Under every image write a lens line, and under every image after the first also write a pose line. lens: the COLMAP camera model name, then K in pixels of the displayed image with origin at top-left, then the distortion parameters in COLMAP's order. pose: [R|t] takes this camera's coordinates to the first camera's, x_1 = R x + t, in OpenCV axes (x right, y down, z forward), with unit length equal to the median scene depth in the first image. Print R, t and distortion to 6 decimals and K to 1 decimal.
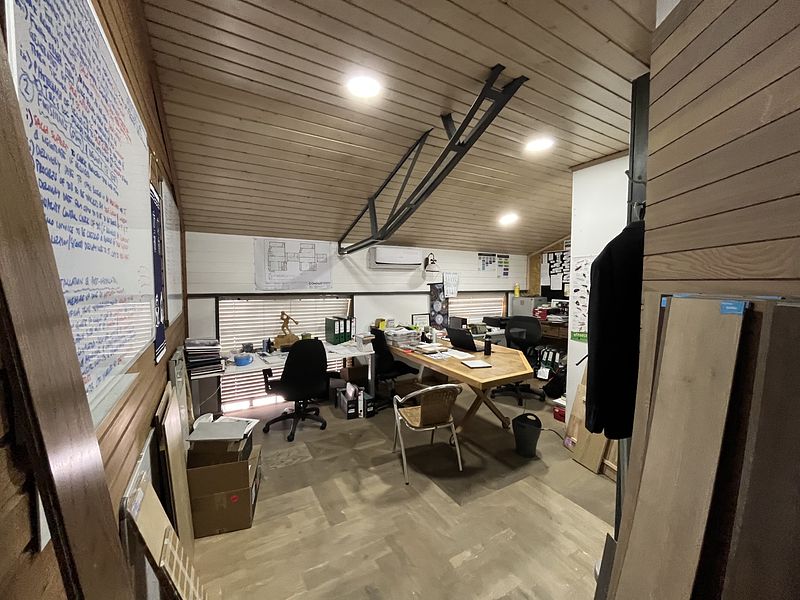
lens RADIAL K [[322.9, 0, 398.9], [0, 322.9, 301.3], [0, 0, 1]] dist [-0.002536, -0.000184]
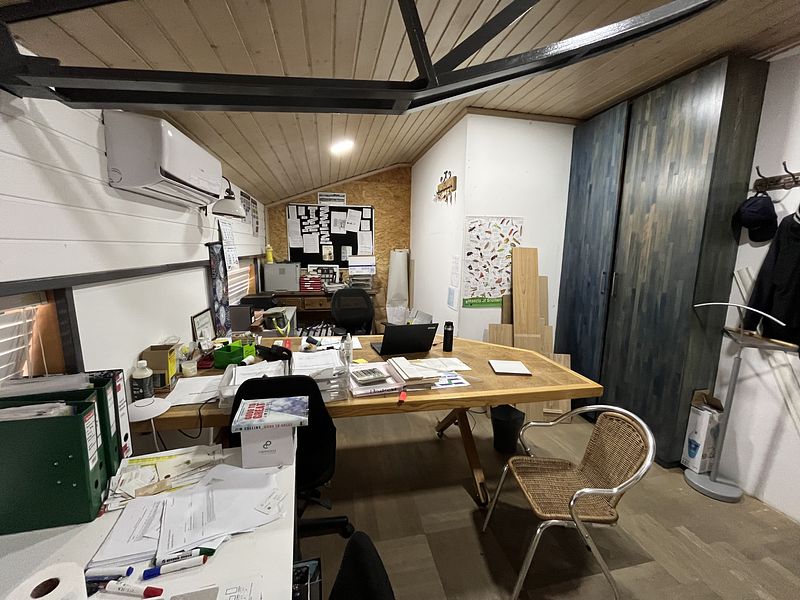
lens RADIAL K [[322.9, 0, 399.1], [0, 322.9, 297.2], [0, 0, 1]] dist [-0.002536, -0.000184]
pose [[0.309073, -0.144029, 0.940069, -0.234935], [0.043777, 0.989573, 0.137221, -0.027533], [-0.950030, -0.001258, 0.312155, 0.542888]]
